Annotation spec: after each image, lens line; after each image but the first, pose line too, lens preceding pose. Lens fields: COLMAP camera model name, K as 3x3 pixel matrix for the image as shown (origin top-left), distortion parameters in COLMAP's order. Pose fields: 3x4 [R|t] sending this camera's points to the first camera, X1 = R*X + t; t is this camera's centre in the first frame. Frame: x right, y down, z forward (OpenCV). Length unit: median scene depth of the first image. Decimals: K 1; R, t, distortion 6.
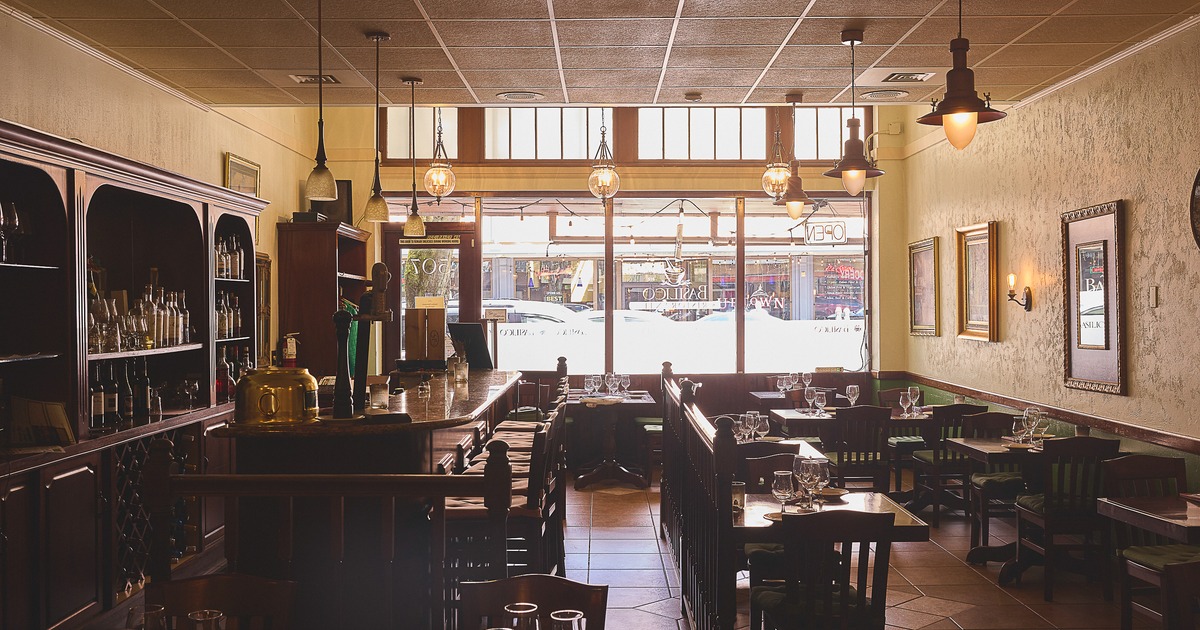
lens RADIAL K [[1242.0, 0, 599.3], [0, 1242.0, 314.1], [0, 0, 1]] dist [0.022775, 0.000000]
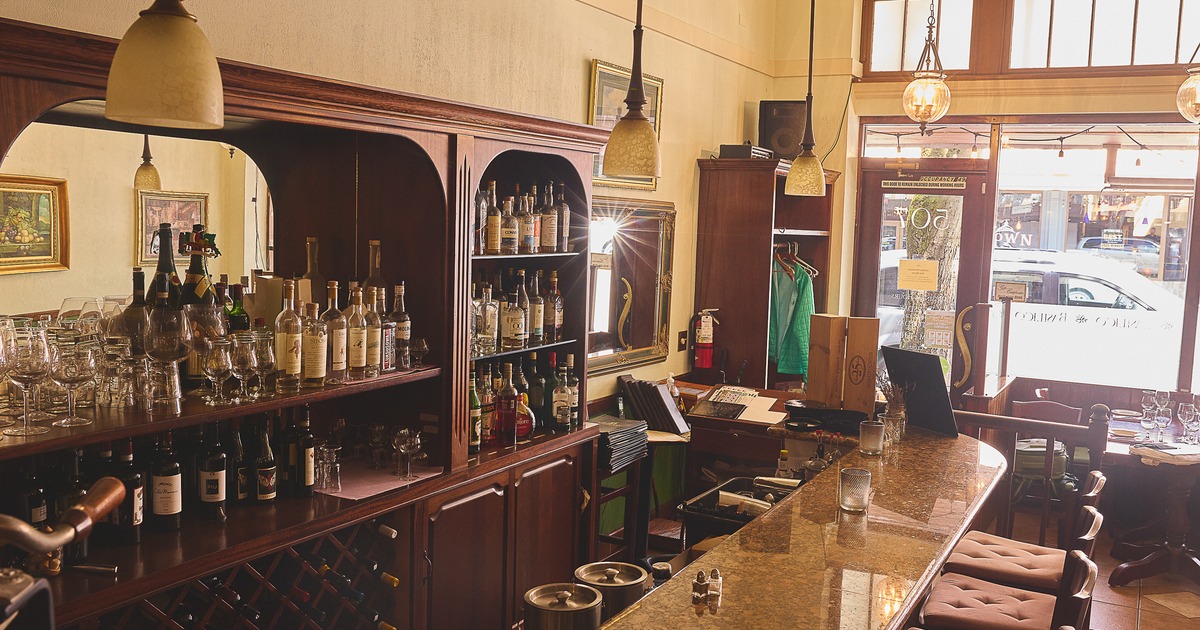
lens RADIAL K [[1061.5, 0, 599.2], [0, 1061.5, 311.6], [0, 0, 1]] dist [-0.015169, 0.017235]
pose [[0.882083, 0.076592, -0.464825, -0.009001], [-0.039847, 0.995289, 0.088382, -0.035406], [0.469405, -0.059438, 0.880980, 0.396335]]
